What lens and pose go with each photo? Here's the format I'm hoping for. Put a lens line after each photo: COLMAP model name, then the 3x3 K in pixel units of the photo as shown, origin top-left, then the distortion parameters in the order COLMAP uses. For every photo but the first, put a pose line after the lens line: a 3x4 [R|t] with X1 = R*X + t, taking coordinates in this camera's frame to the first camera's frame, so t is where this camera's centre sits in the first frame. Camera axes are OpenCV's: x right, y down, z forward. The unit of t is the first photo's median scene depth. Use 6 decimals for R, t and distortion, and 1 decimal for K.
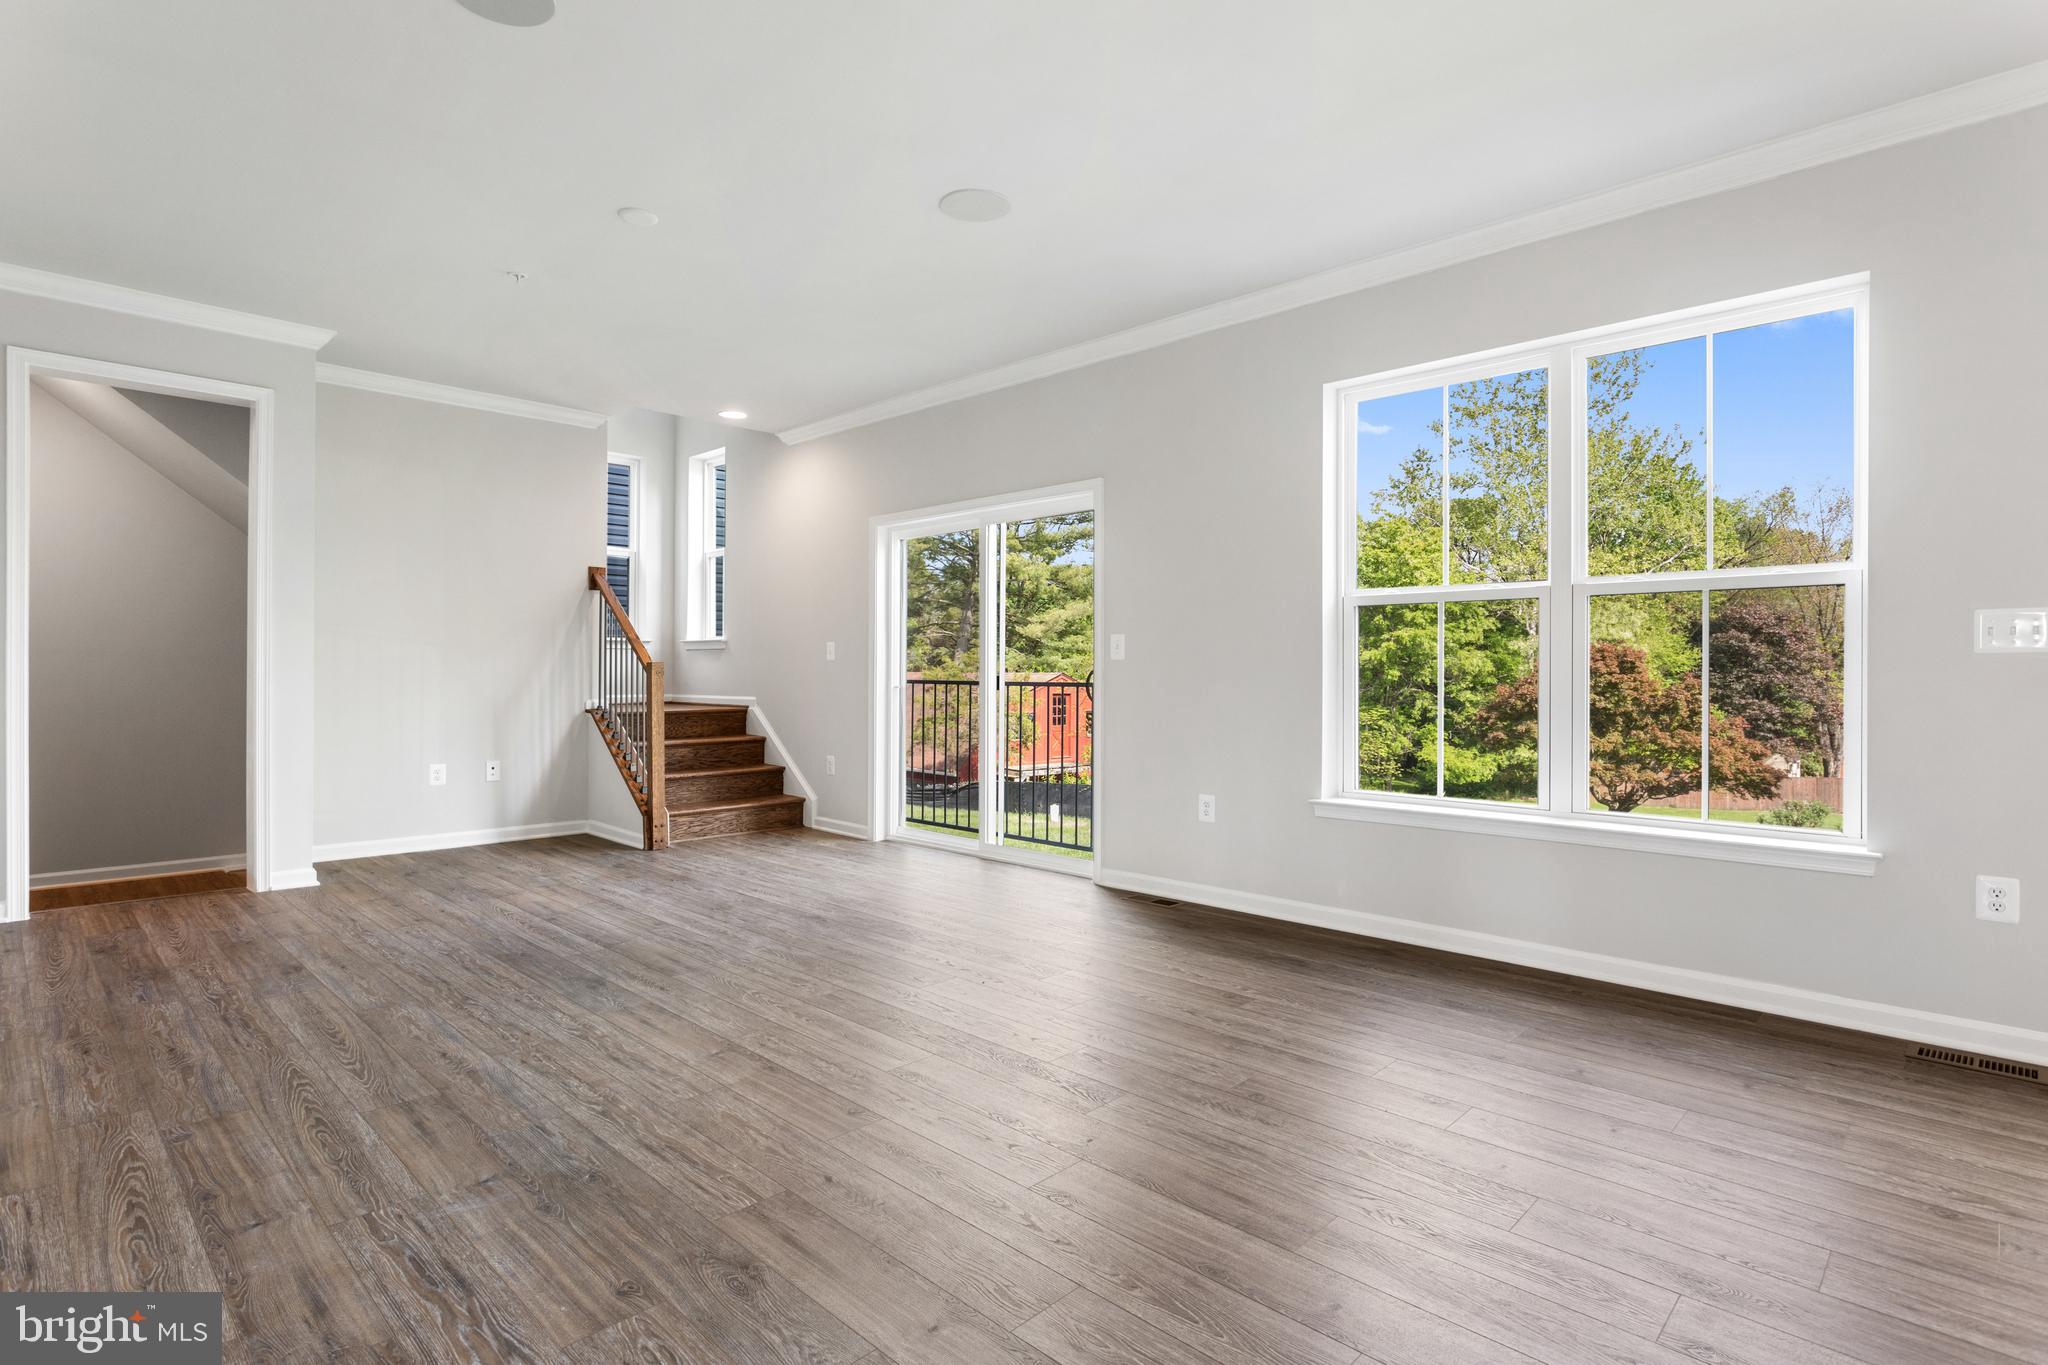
lens RADIAL K [[1031.1, 0, 1016.3], [0, 1031.1, 669.1], [0, 0, 1]] dist [-0.001817, 0.001024]
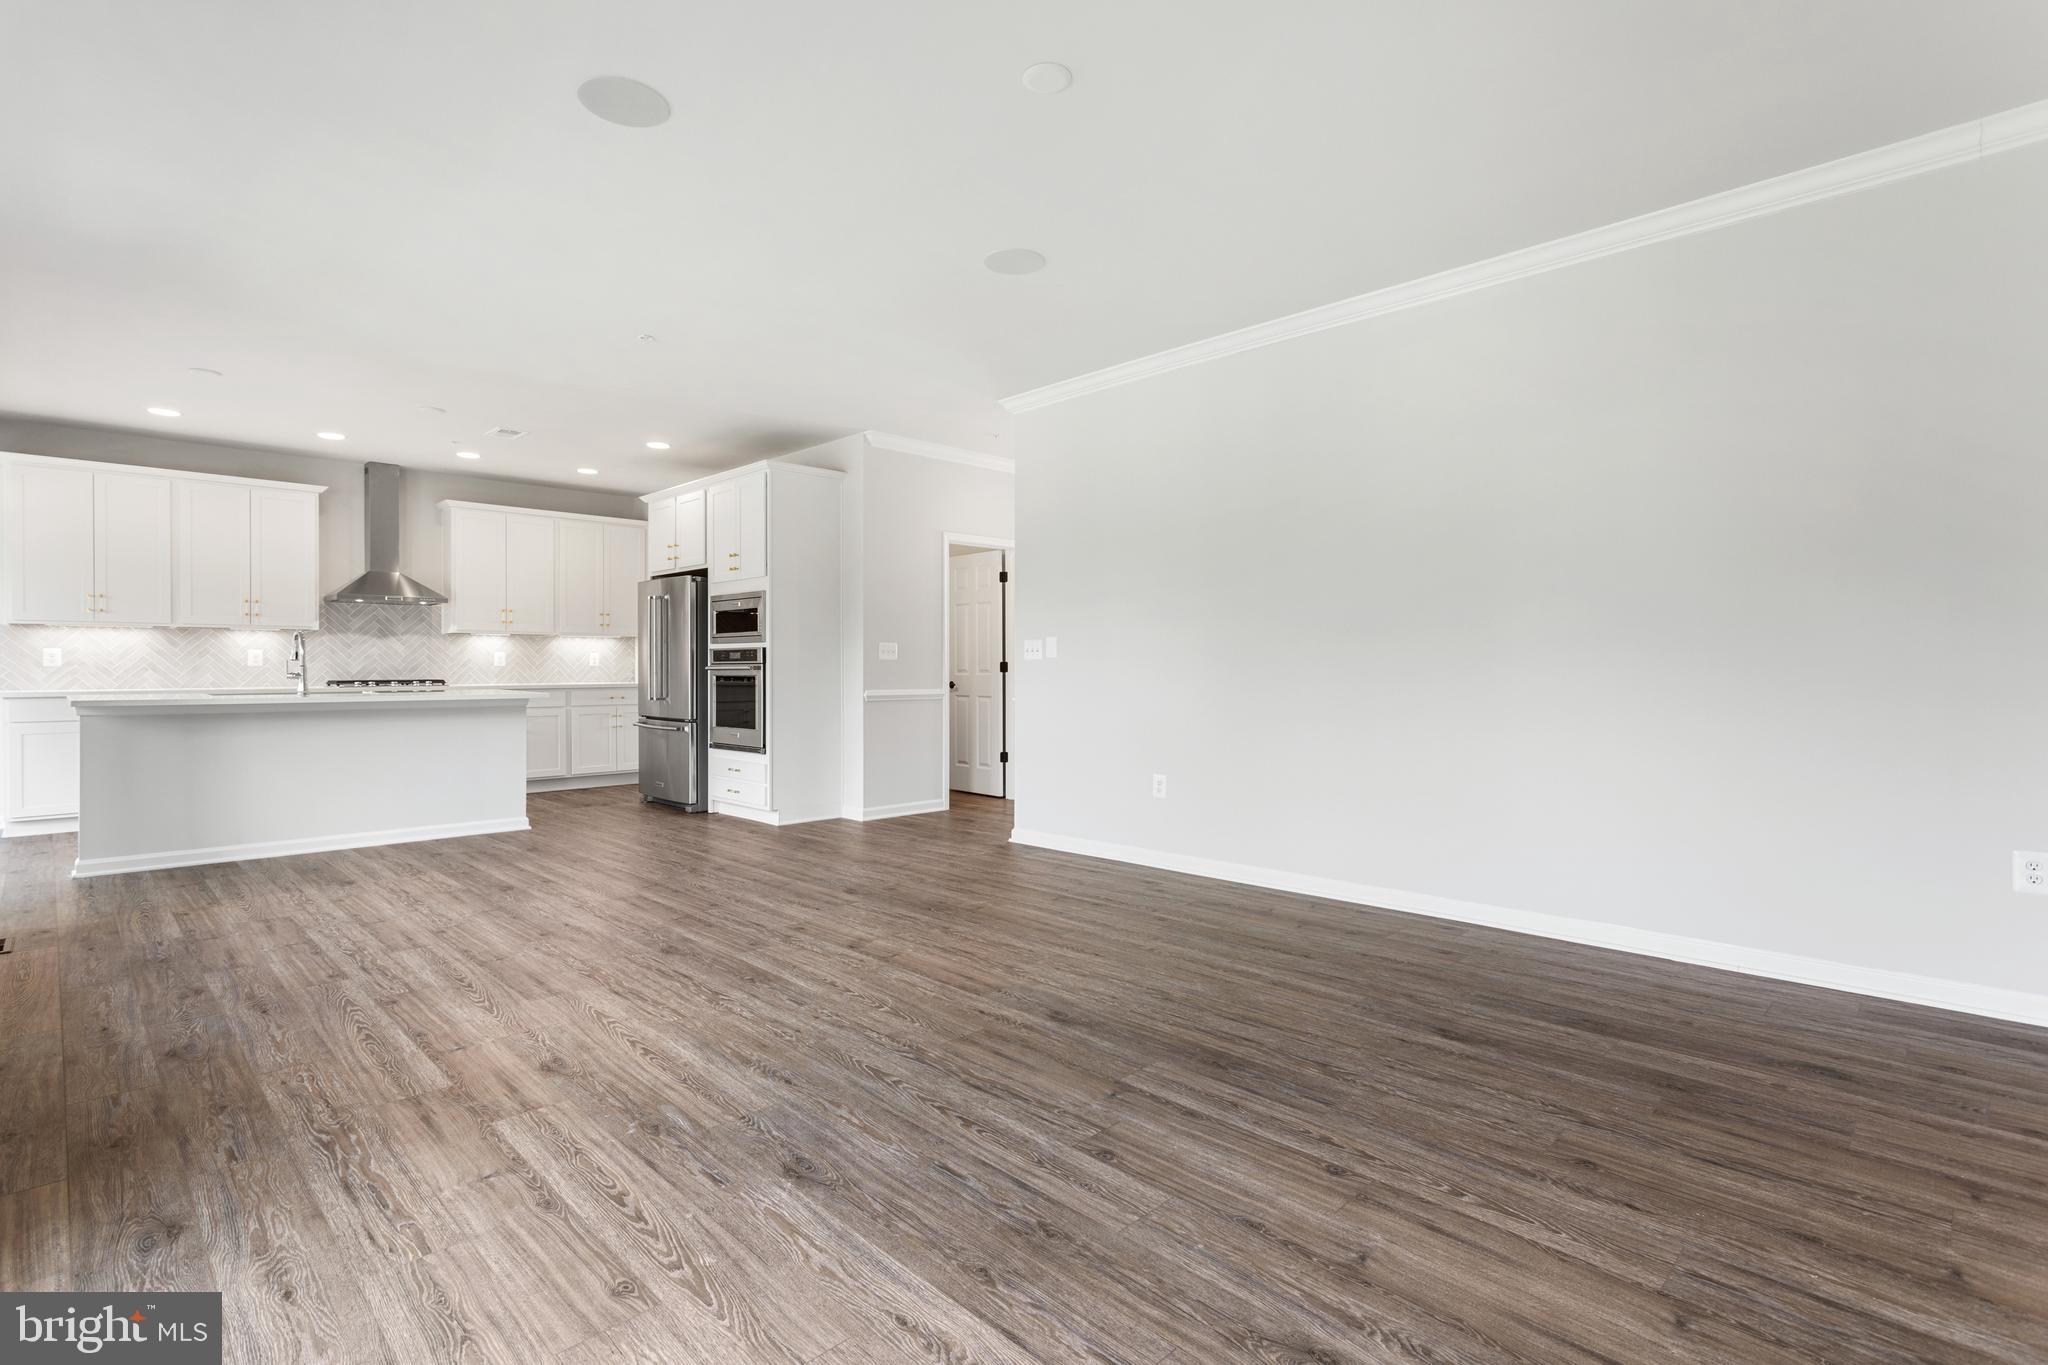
lens RADIAL K [[969.5, 0, 1032.8], [0, 969.5, 667.8], [0, 0, 1]] dist [-0.001470, 0.001835]
pose [[-0.999982, -0.005129, -0.002974, -0.499749], [-0.005122, 0.999985, -0.002045, 0.001670], [0.002985, -0.002029, -0.999993, 2.431302]]
